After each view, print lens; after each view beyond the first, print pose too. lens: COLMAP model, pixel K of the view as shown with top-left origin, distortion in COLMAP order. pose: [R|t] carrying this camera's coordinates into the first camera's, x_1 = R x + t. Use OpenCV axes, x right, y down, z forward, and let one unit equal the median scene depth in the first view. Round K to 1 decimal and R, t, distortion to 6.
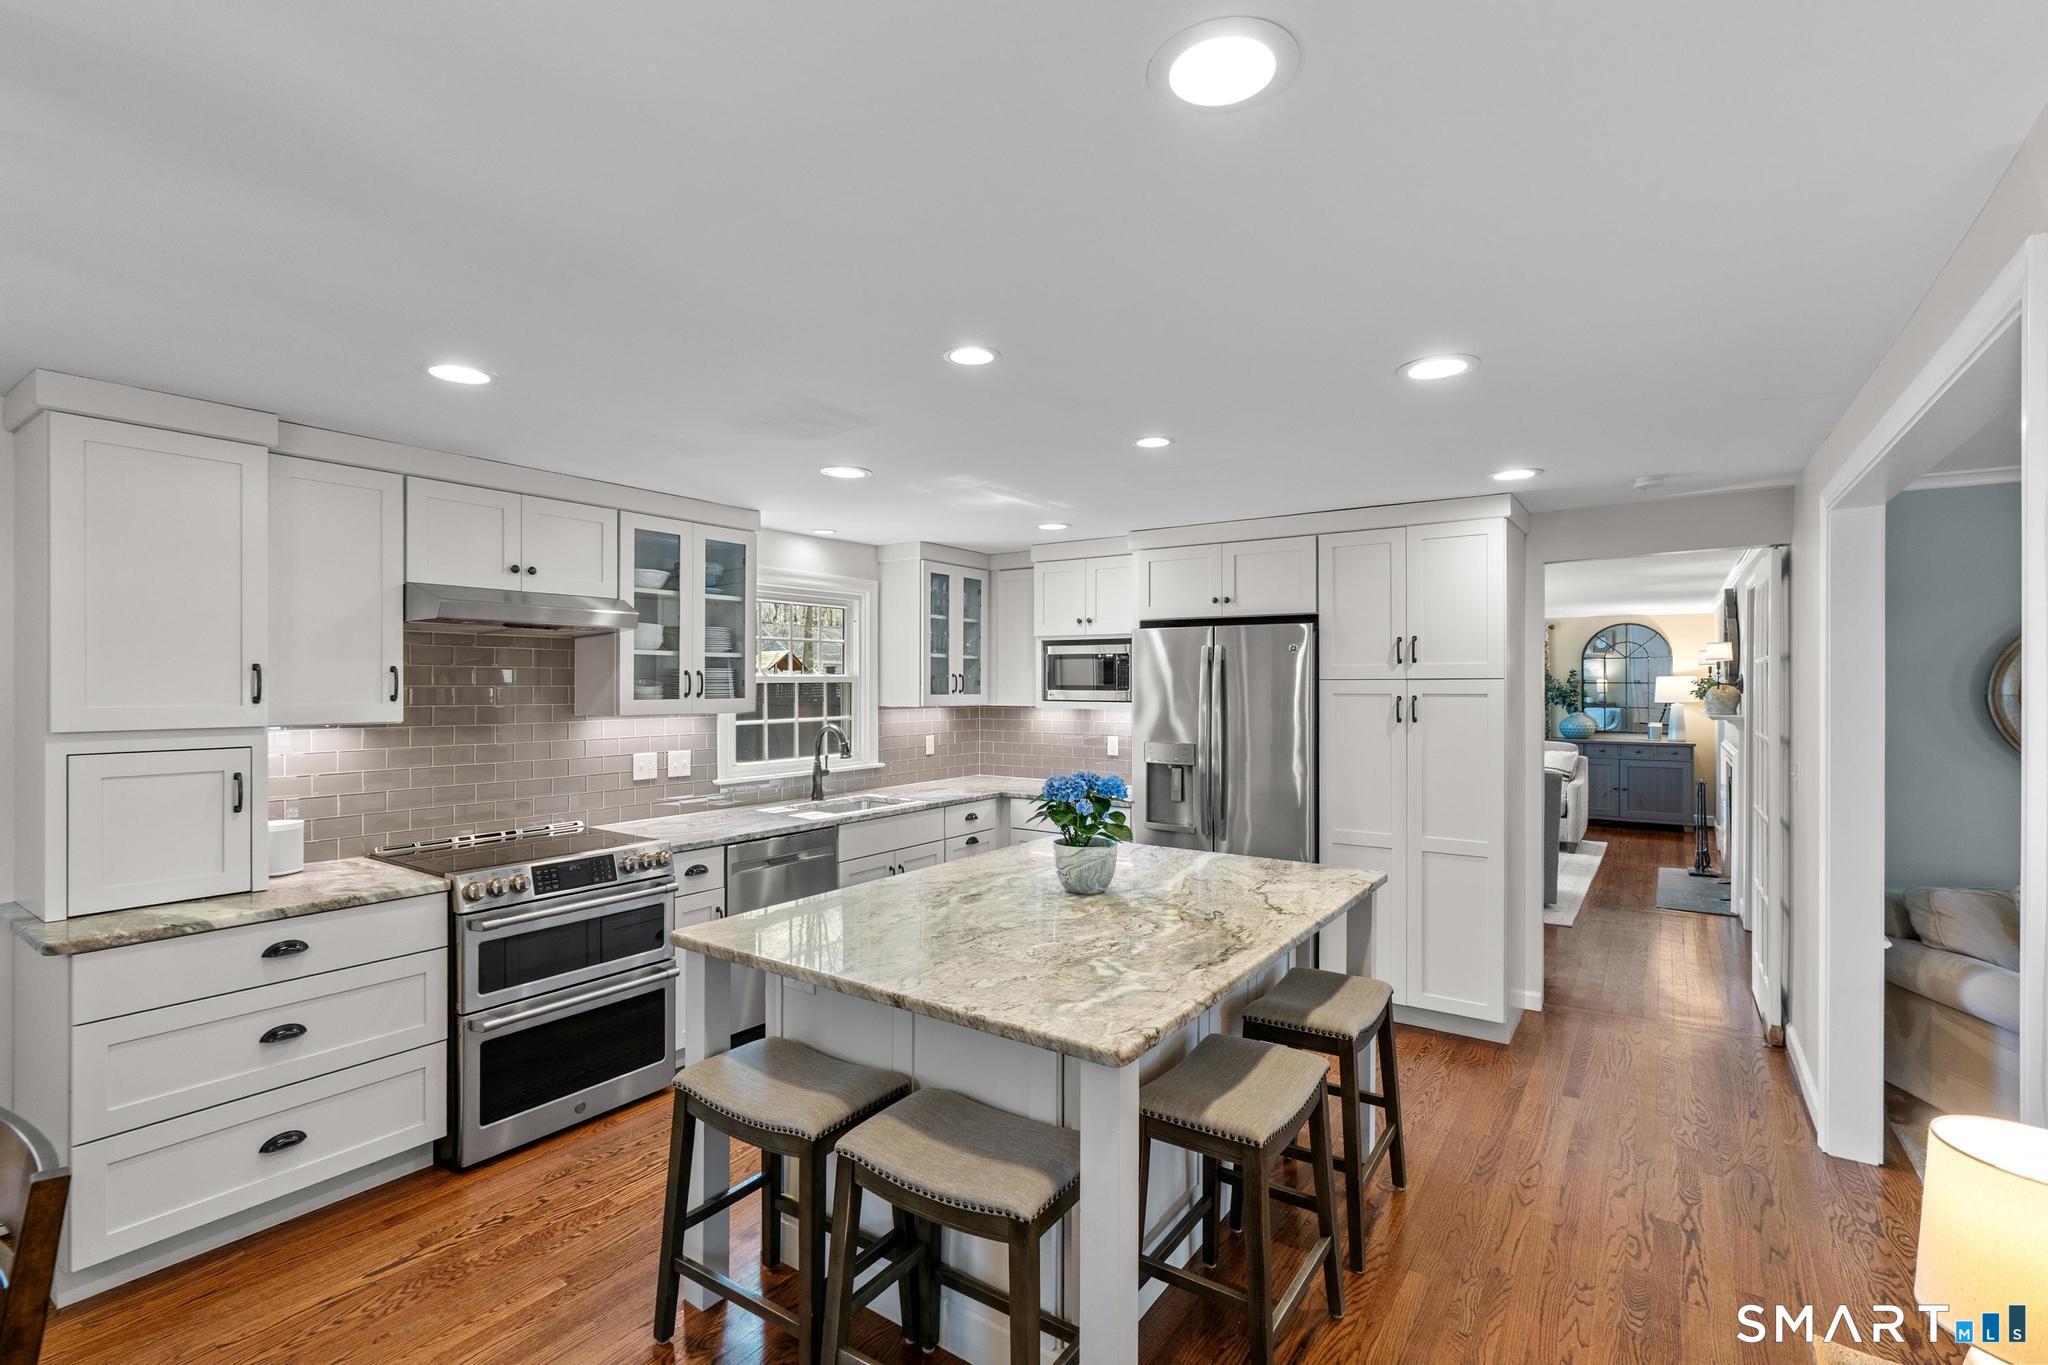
lens RADIAL K [[924.8, 0, 1013.3], [0, 924.8, 684.7], [0, 0, 1]] dist [-0.011853, 0.005469]
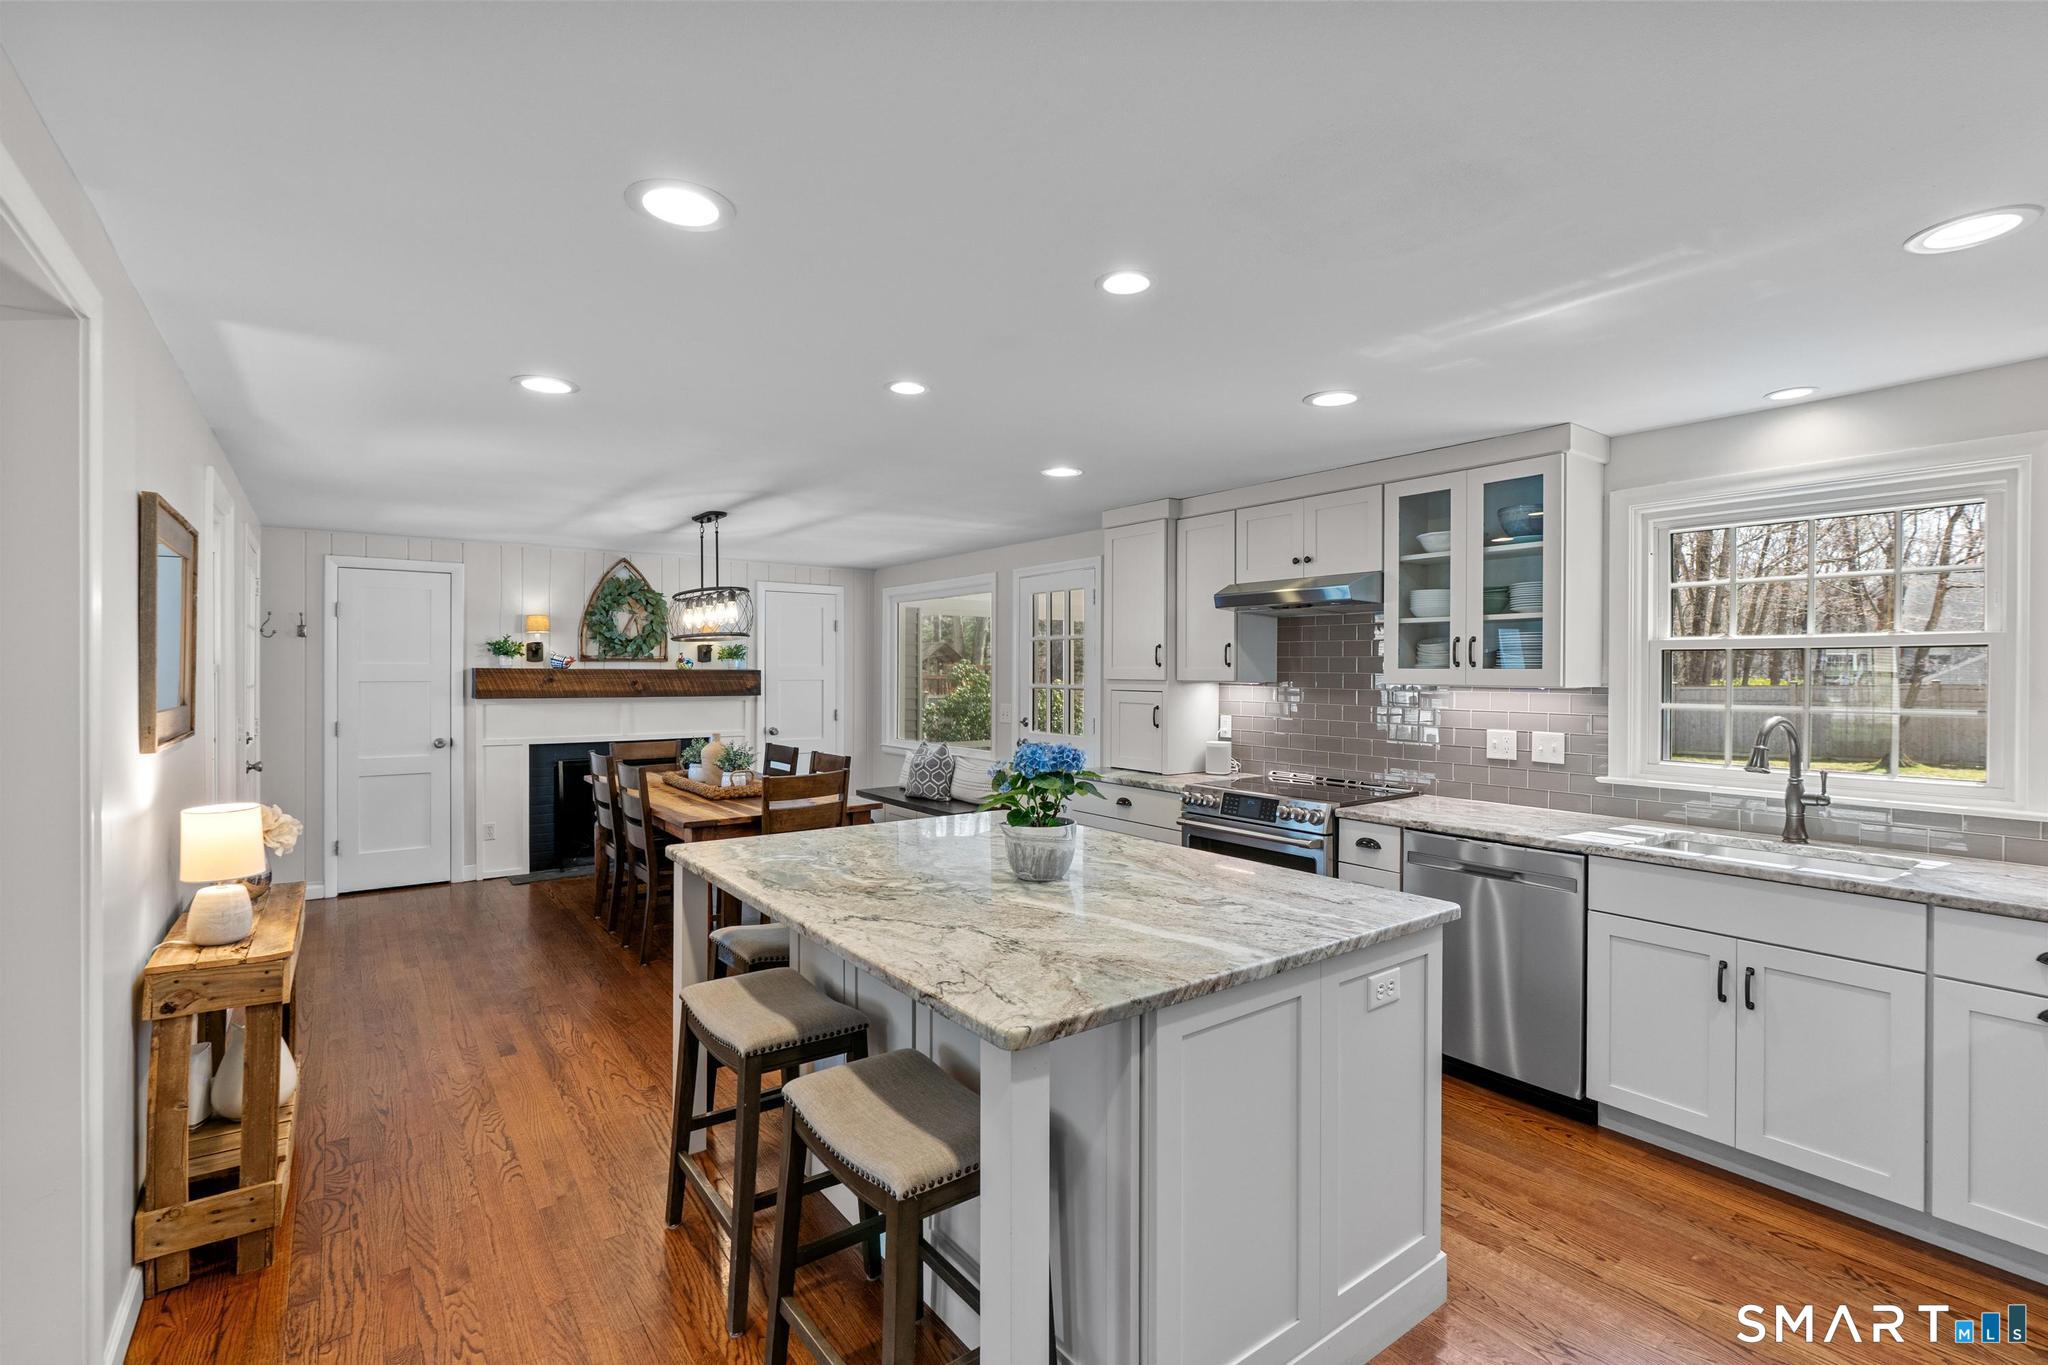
lens RADIAL K [[924.8, 0, 1010.2], [0, 924.8, 676.2], [0, 0, 1]] dist [-0.011853, 0.005469]
pose [[-0.318205, 0.003692, -0.948015, 0.511367], [-0.006271, 0.999962, 0.005999, 0.016306], [0.948001, 0.007854, -0.318170, 0.702753]]
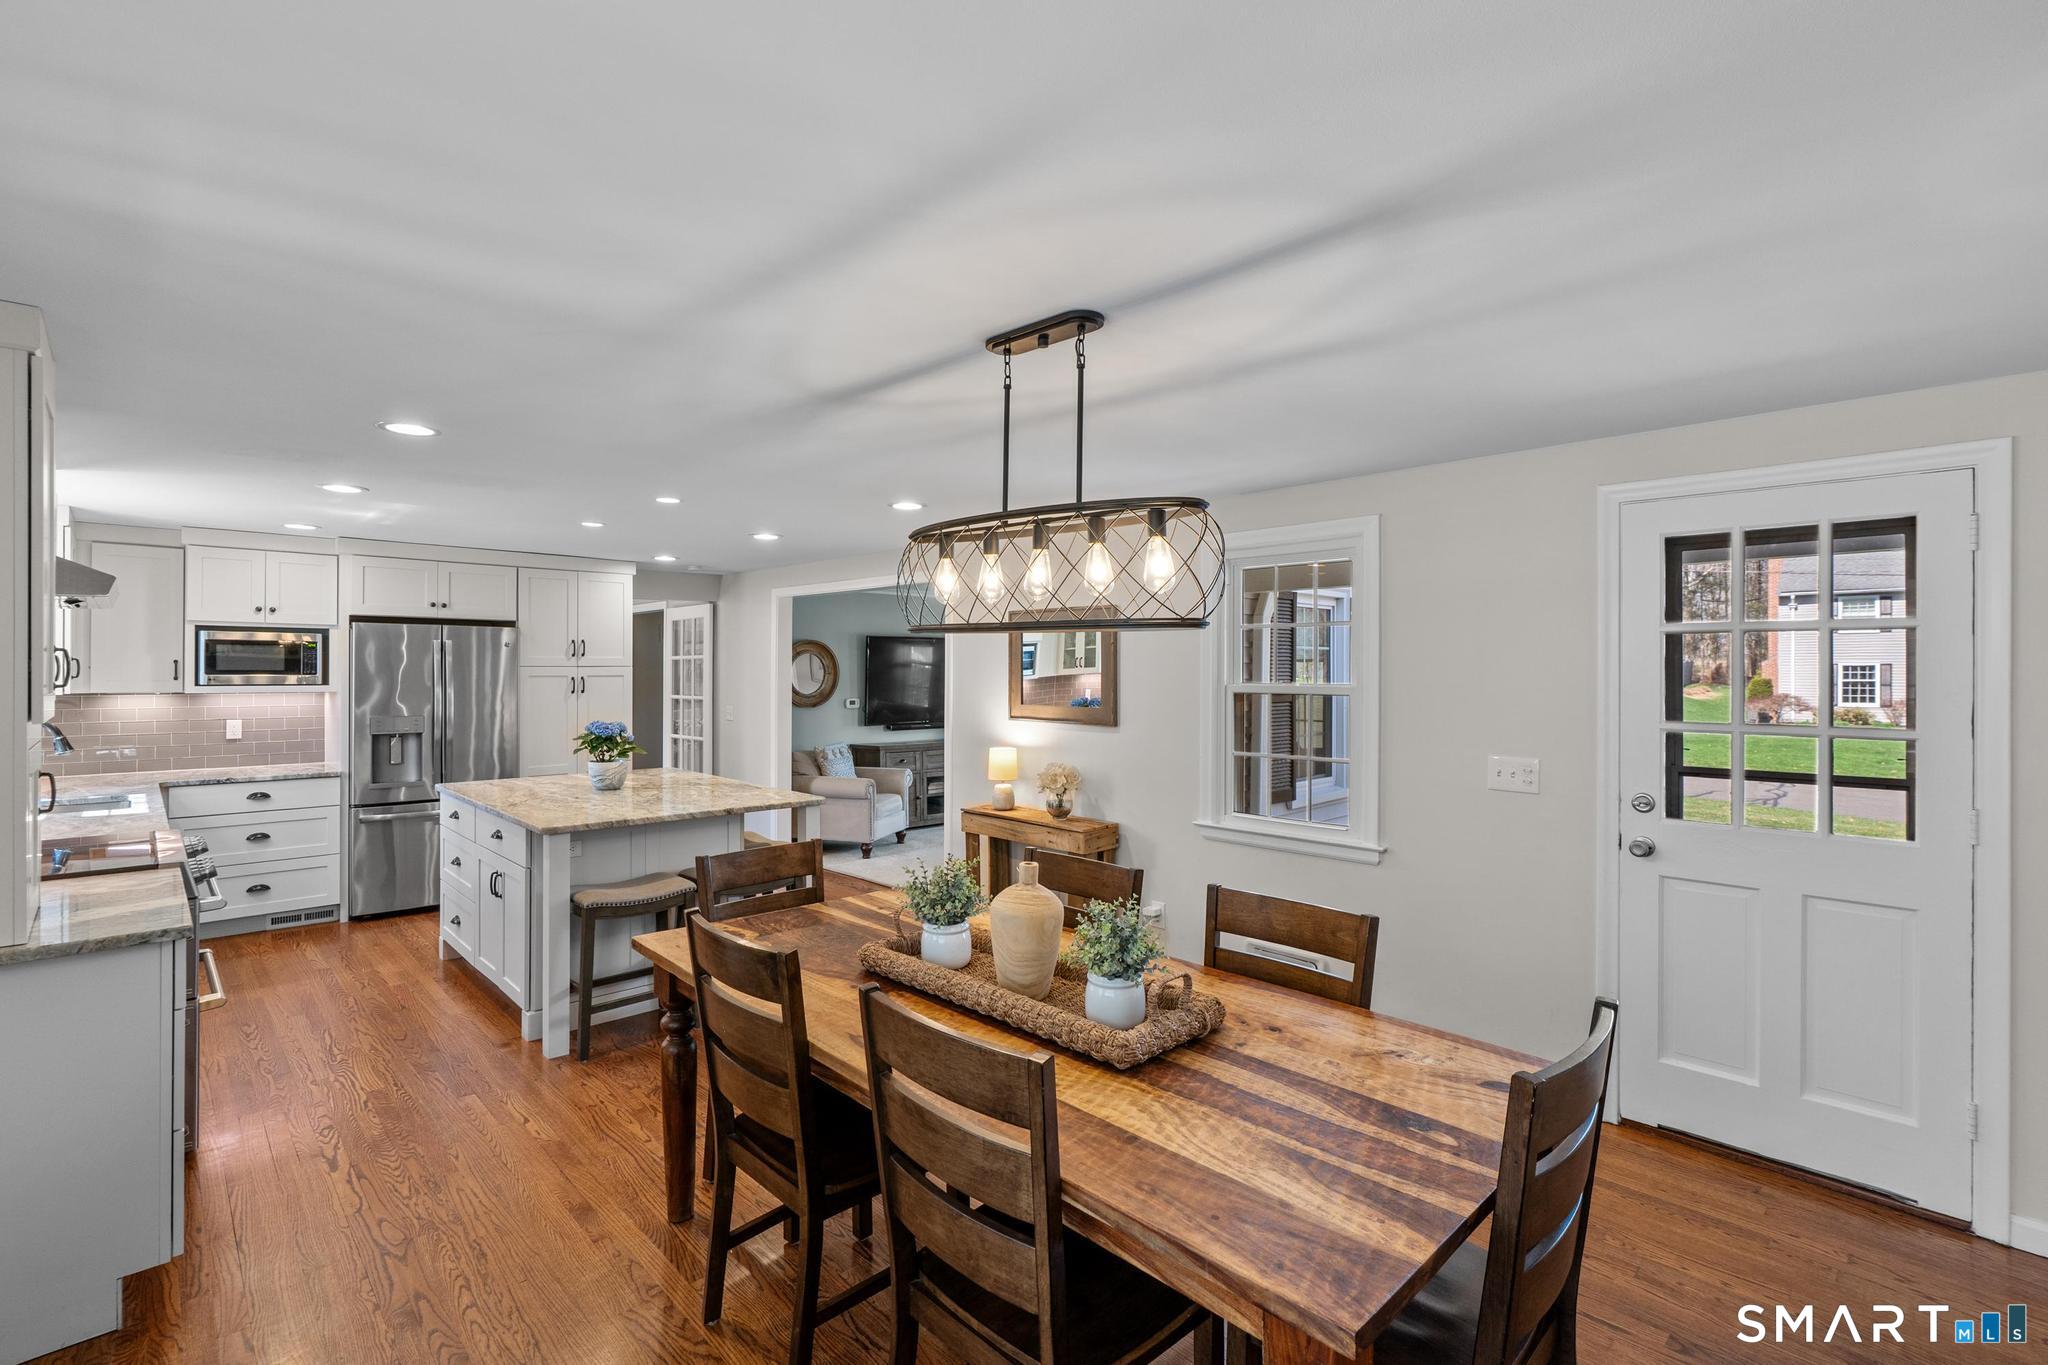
lens RADIAL K [[924.8, 0, 1005.4], [0, 924.8, 669.9], [0, 0, 1]] dist [-0.011853, 0.005469]
pose [[0.198344, 0.000836, 0.980132, -0.821166], [0.000601, 0.999999, -0.000974, 0.001568], [-0.980132, 0.000782, 0.198343, -0.036179]]
